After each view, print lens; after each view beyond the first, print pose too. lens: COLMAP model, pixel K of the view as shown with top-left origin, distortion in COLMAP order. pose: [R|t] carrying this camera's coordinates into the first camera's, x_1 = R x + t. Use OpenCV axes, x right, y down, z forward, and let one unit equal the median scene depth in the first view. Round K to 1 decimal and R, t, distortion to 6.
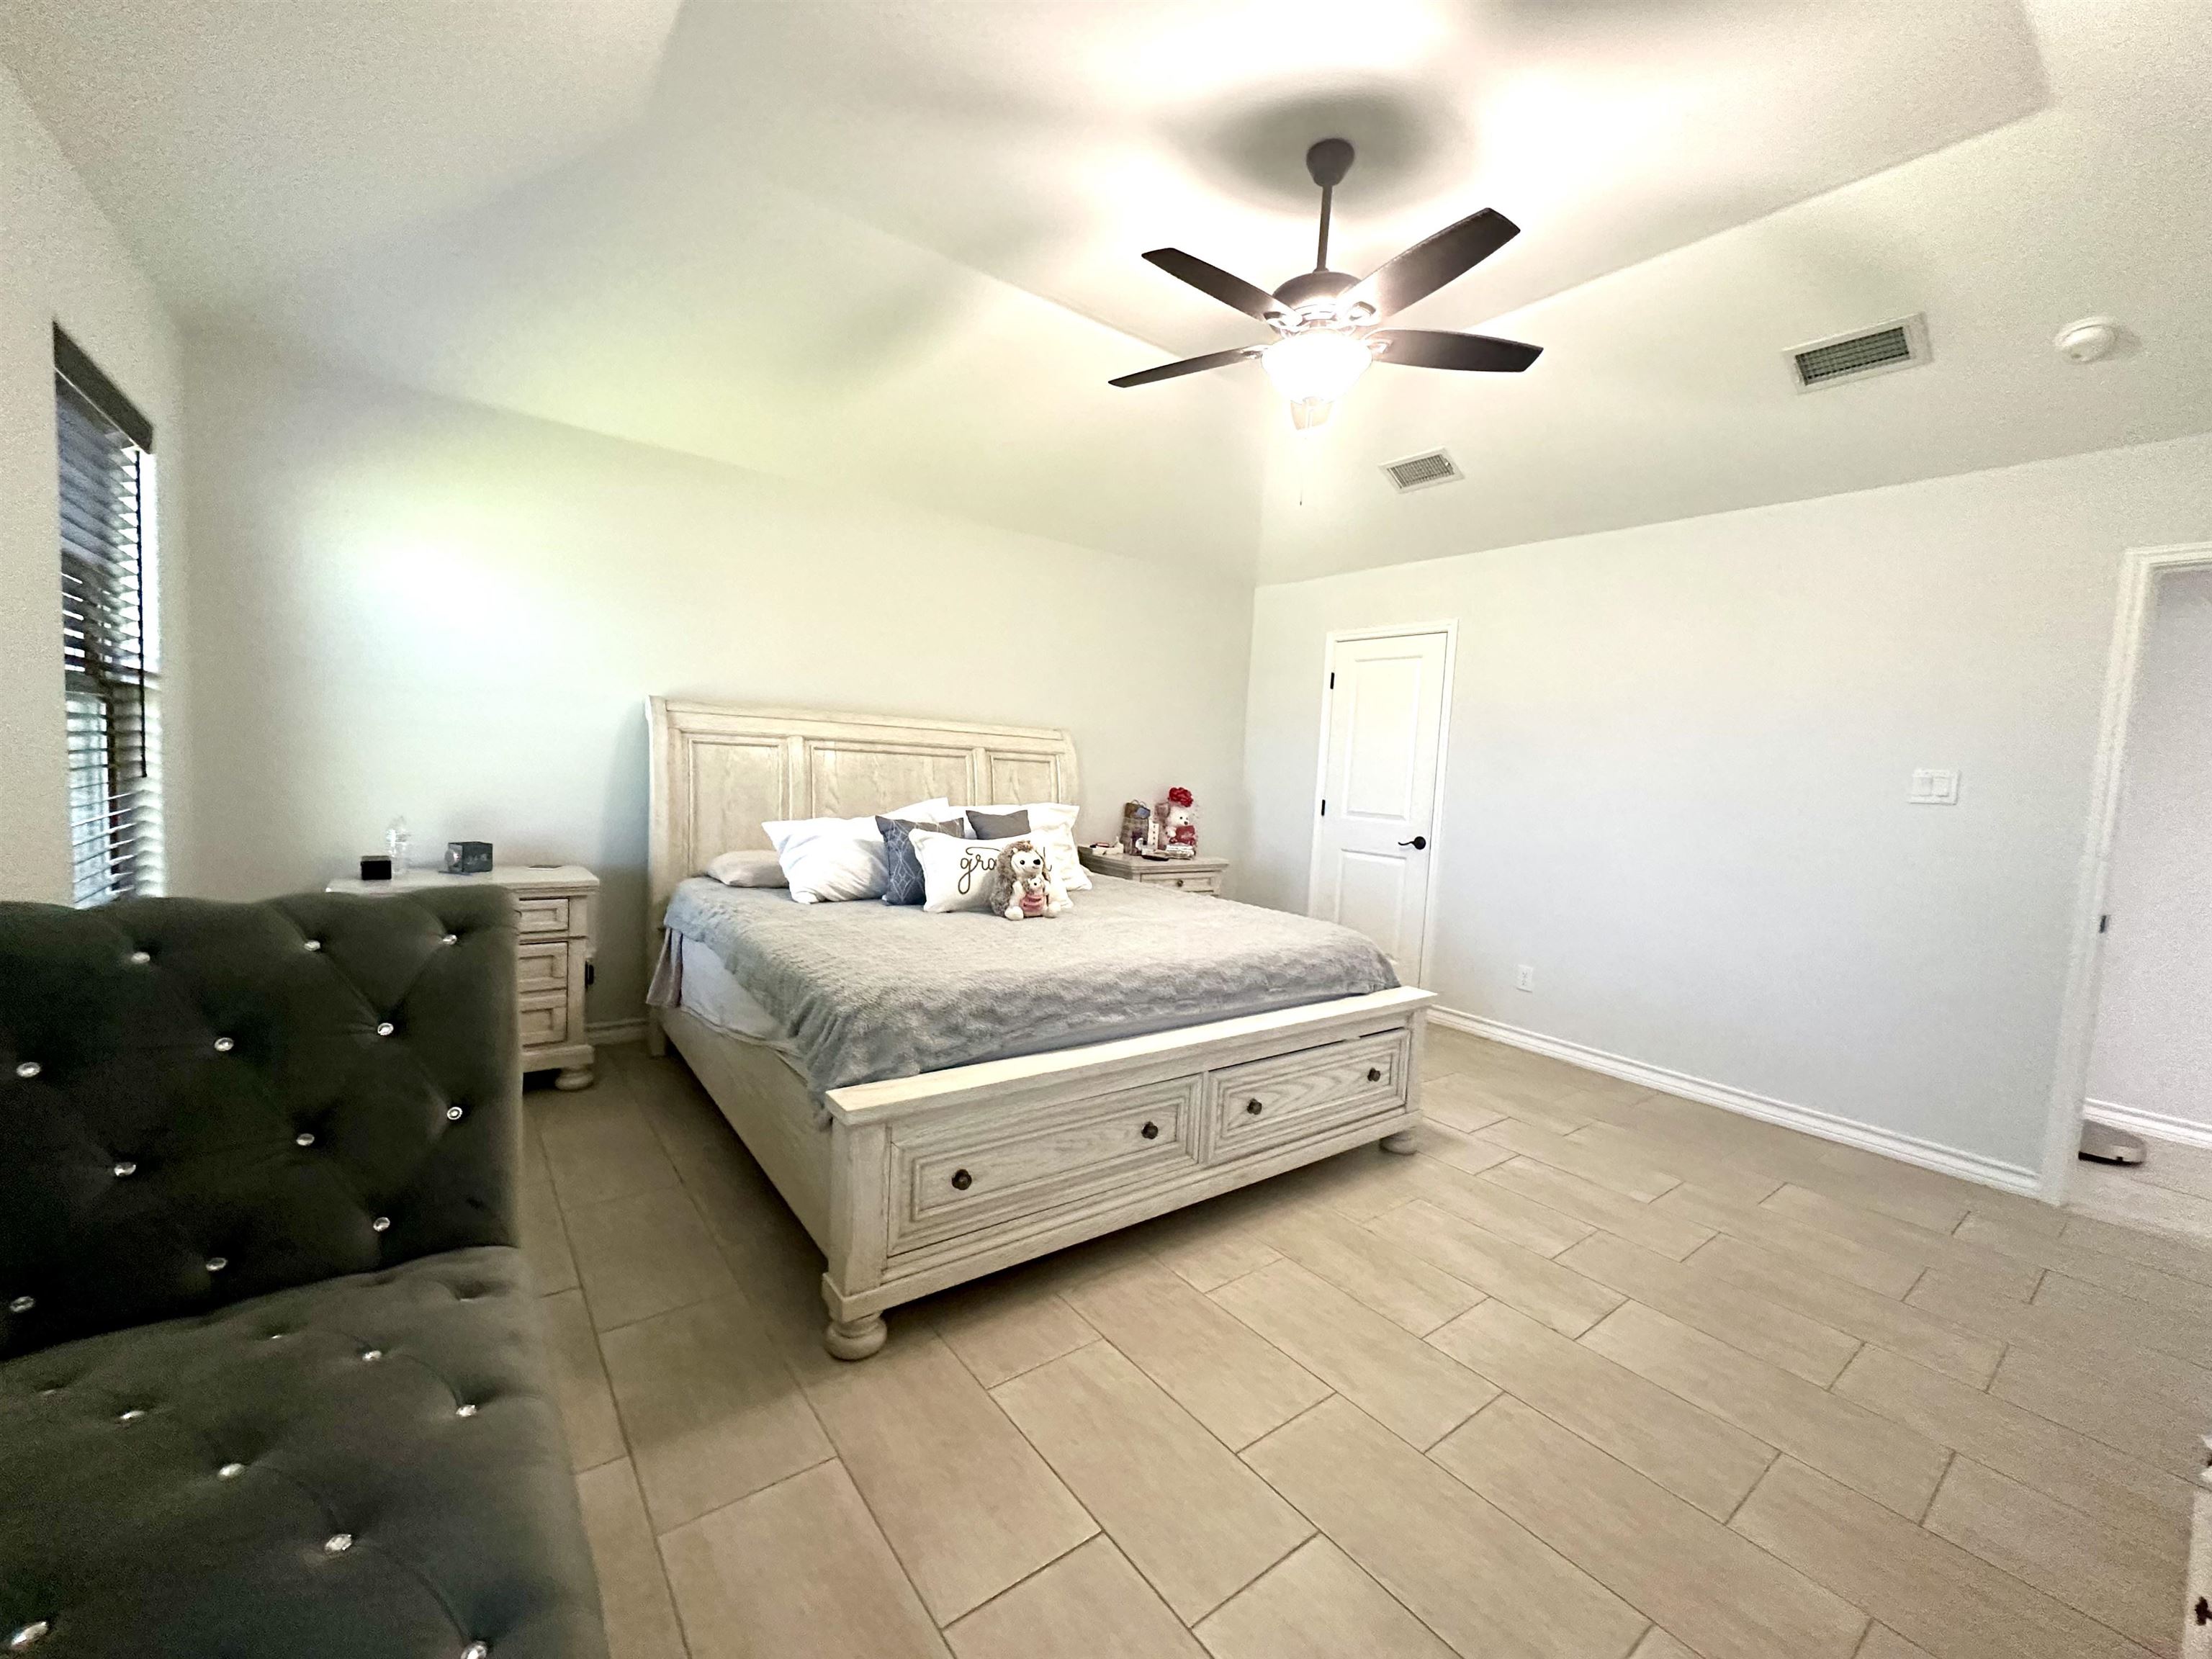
lens RADIAL K [[888.7, 0, 1112.1], [0, 888.7, 827.0], [0, 0, 1]] dist [-0.003097, 0.001013]
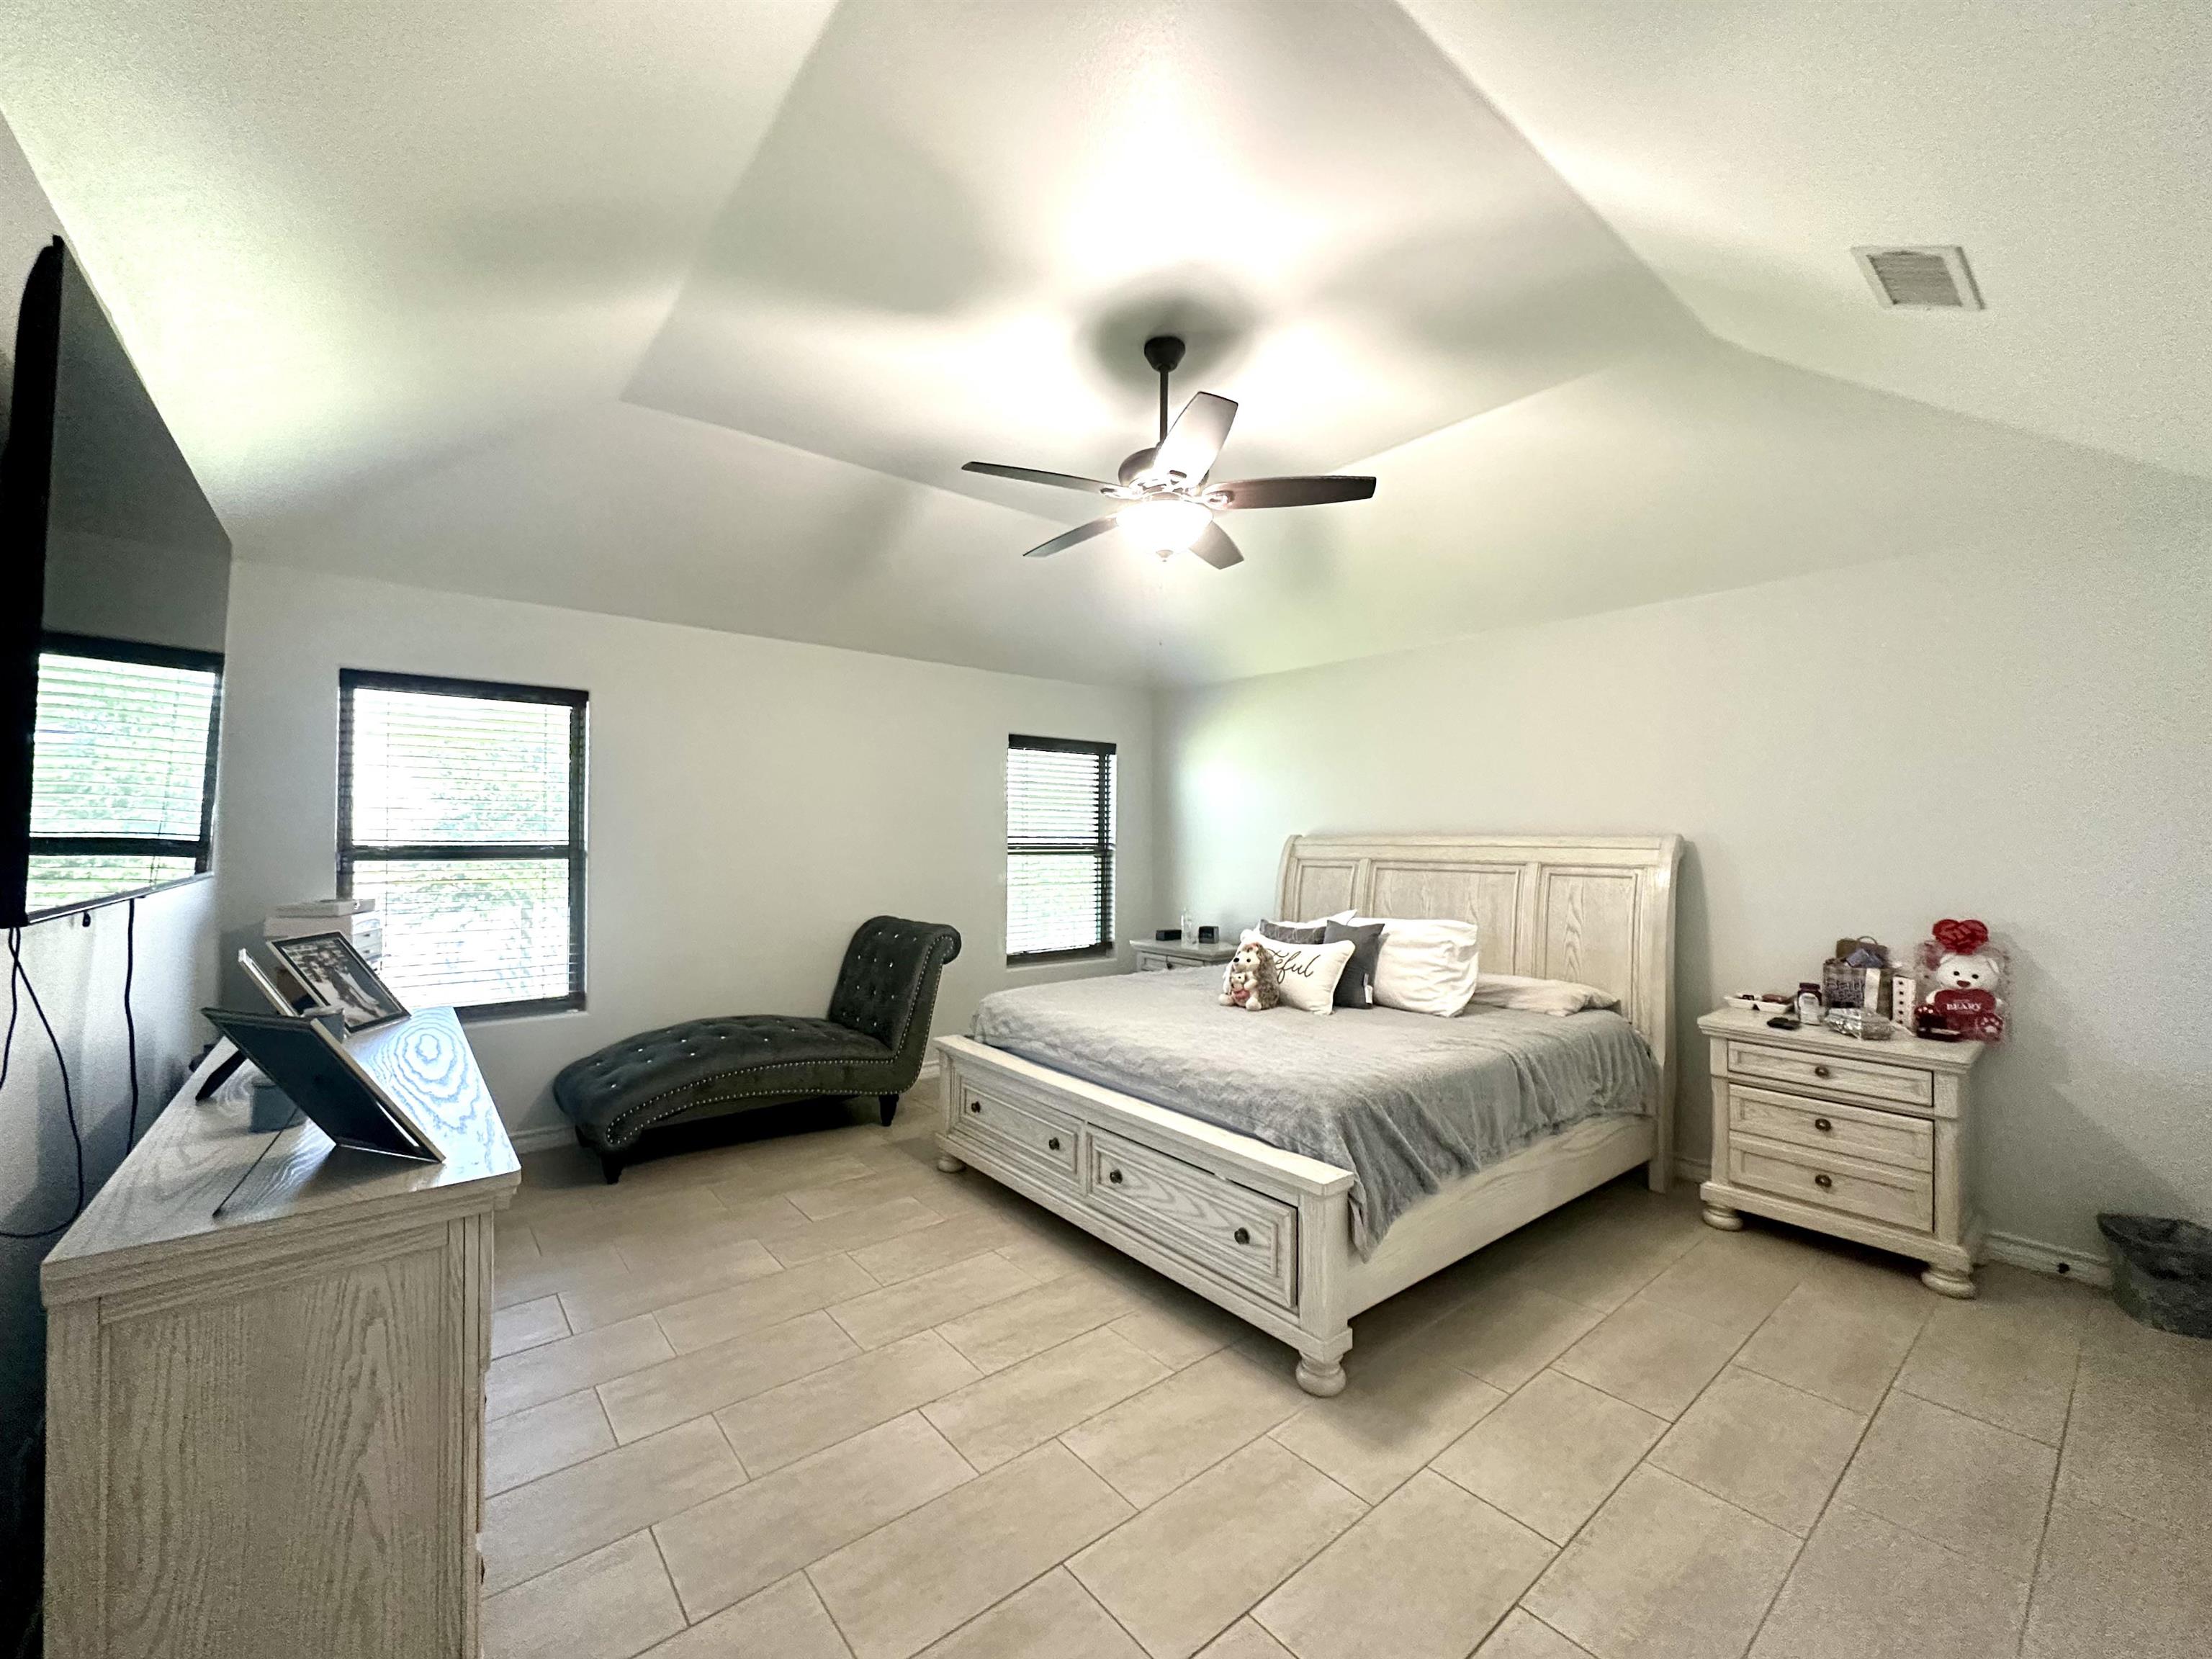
lens RADIAL K [[888.7, 0, 1110.4], [0, 888.7, 829.2], [0, 0, 1]] dist [-0.003097, 0.001013]
pose [[0.032131, -0.066963, -0.997238, 1.230864], [-0.071434, 0.995048, -0.069118, -0.046057], [0.996928, 0.073458, 0.027188, 0.861917]]
